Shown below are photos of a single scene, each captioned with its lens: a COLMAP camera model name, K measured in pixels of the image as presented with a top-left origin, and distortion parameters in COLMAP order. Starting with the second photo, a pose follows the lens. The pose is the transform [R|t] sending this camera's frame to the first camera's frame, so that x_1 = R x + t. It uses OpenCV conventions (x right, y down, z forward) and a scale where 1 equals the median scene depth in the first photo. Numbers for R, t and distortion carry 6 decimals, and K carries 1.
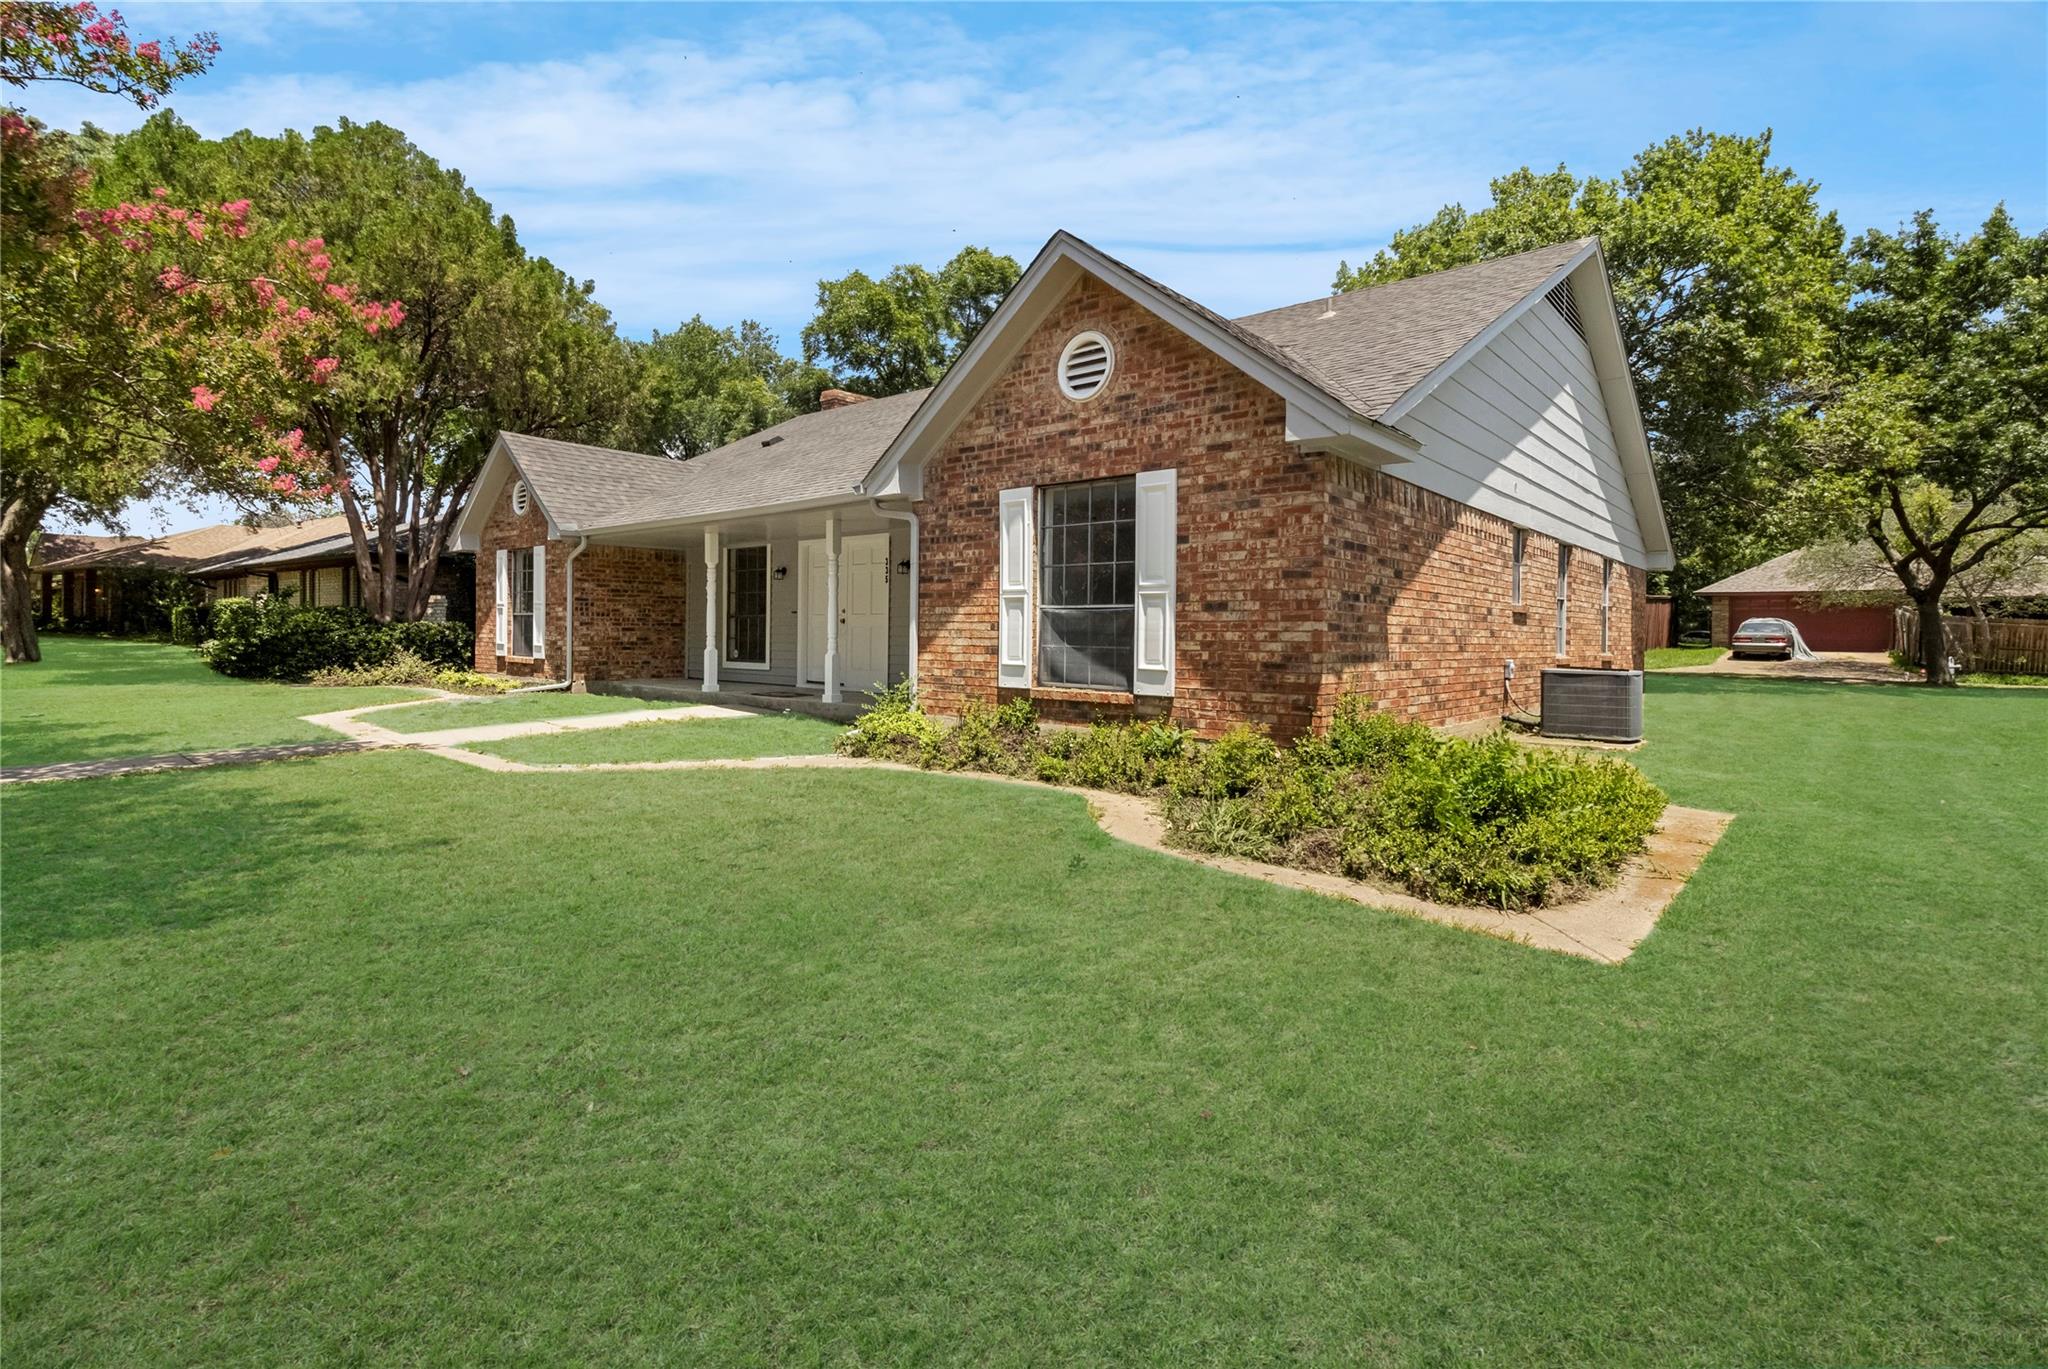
lens RADIAL K [[952.9, 0, 1025.0], [0, 952.9, 654.3], [0, 0, 1]] dist [0.000505, 0.000472]
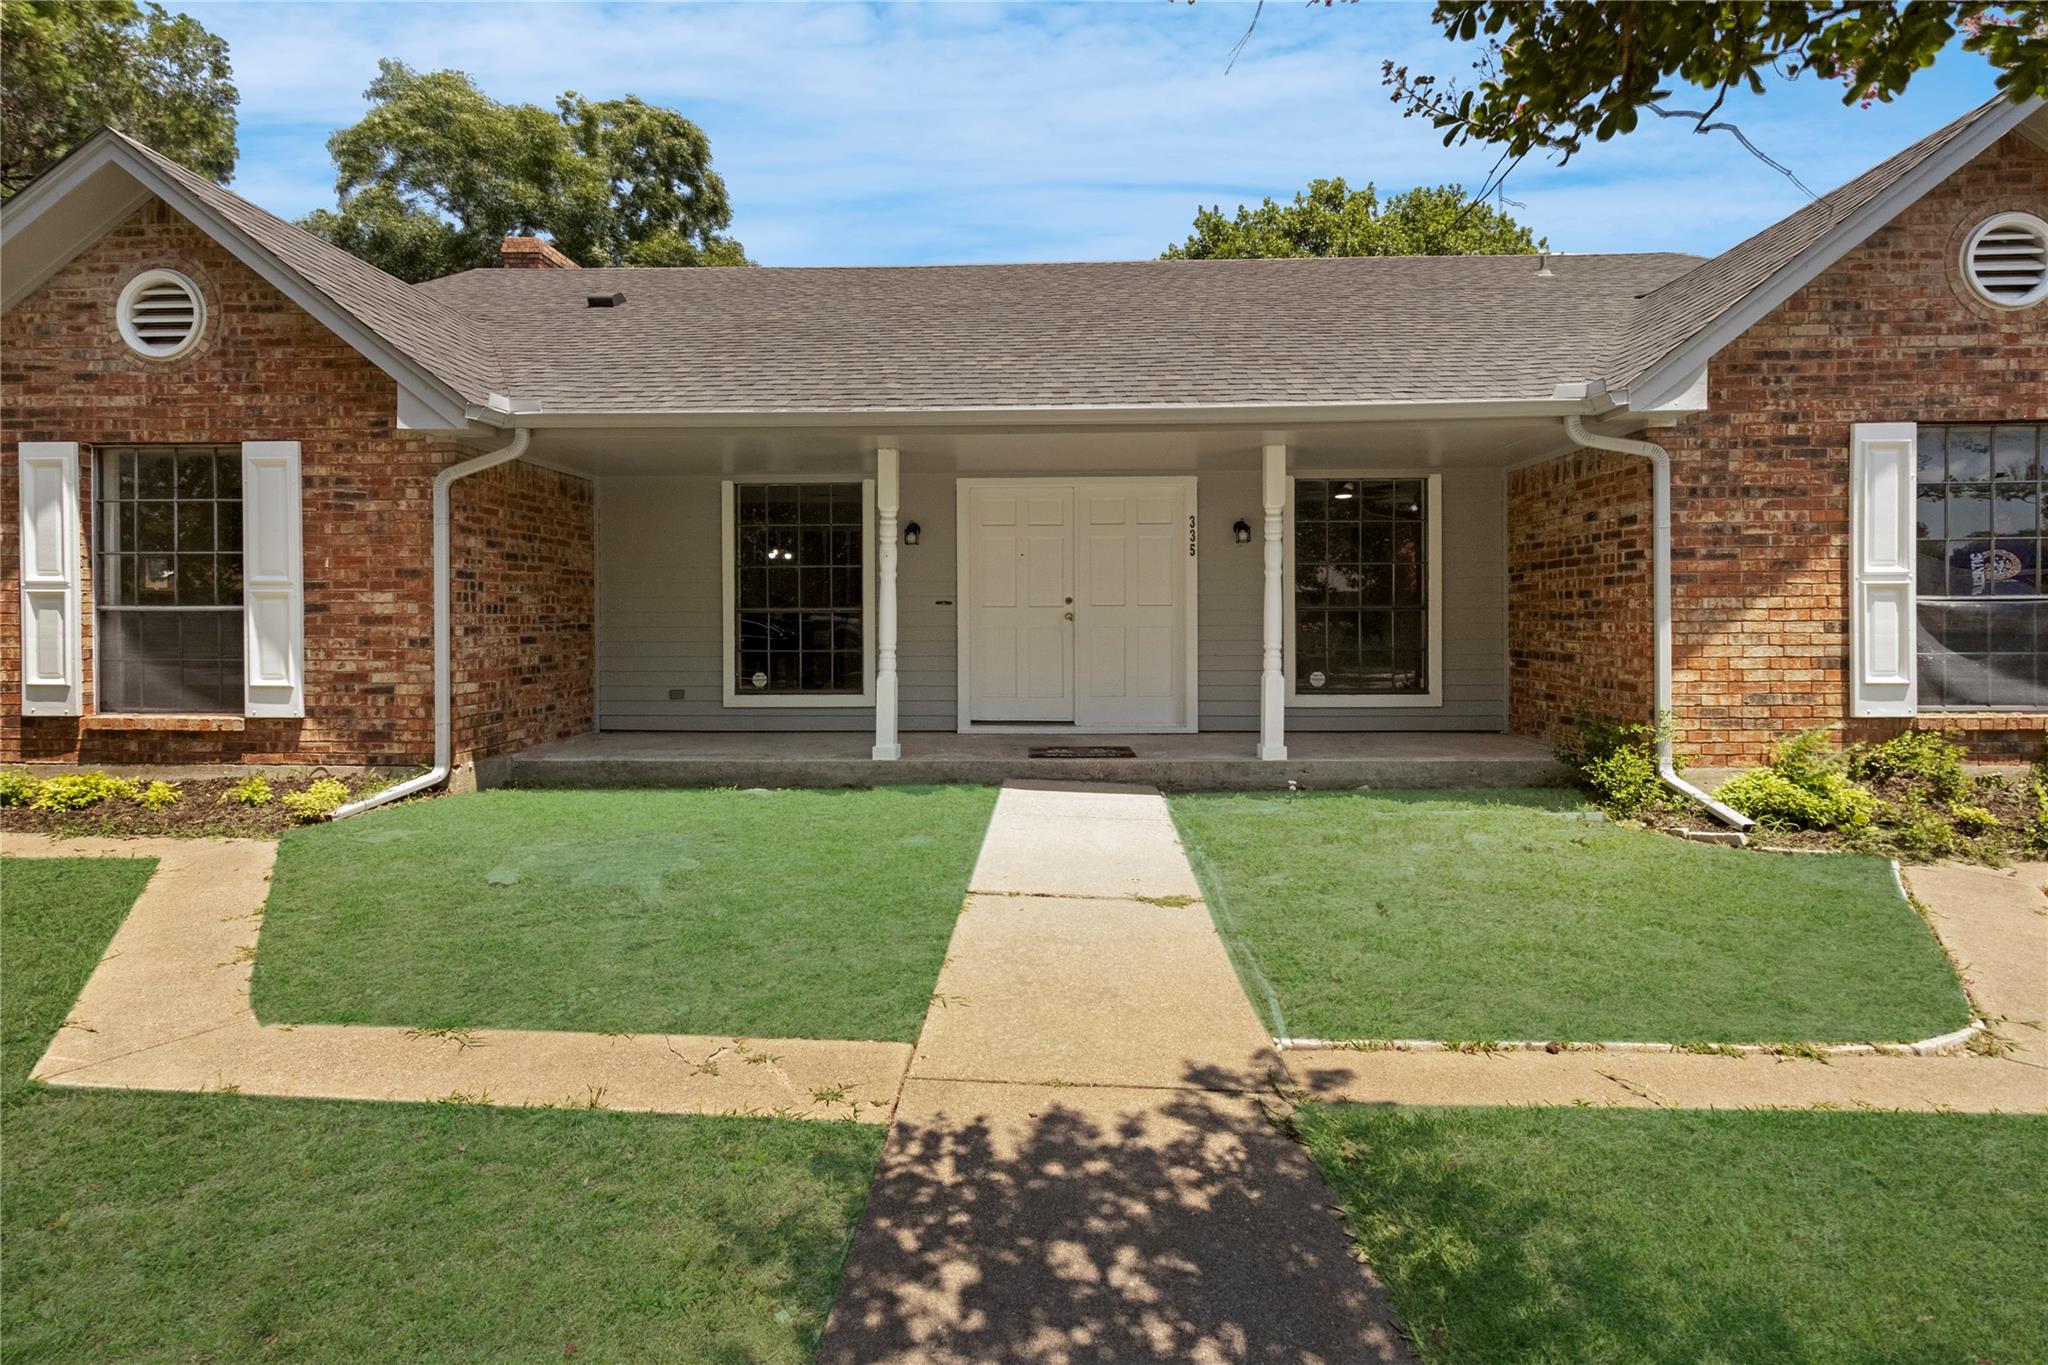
lens RADIAL K [[950.9, 0, 1021.3], [0, 950.9, 641.9], [0, 0, 1]] dist [0.002700, 0.000903]
pose [[0.781207, -0.030425, 0.623530, -0.876623], [0.027177, 0.999522, 0.014722, -0.043386], [-0.623680, 0.005445, 0.781661, 0.818605]]
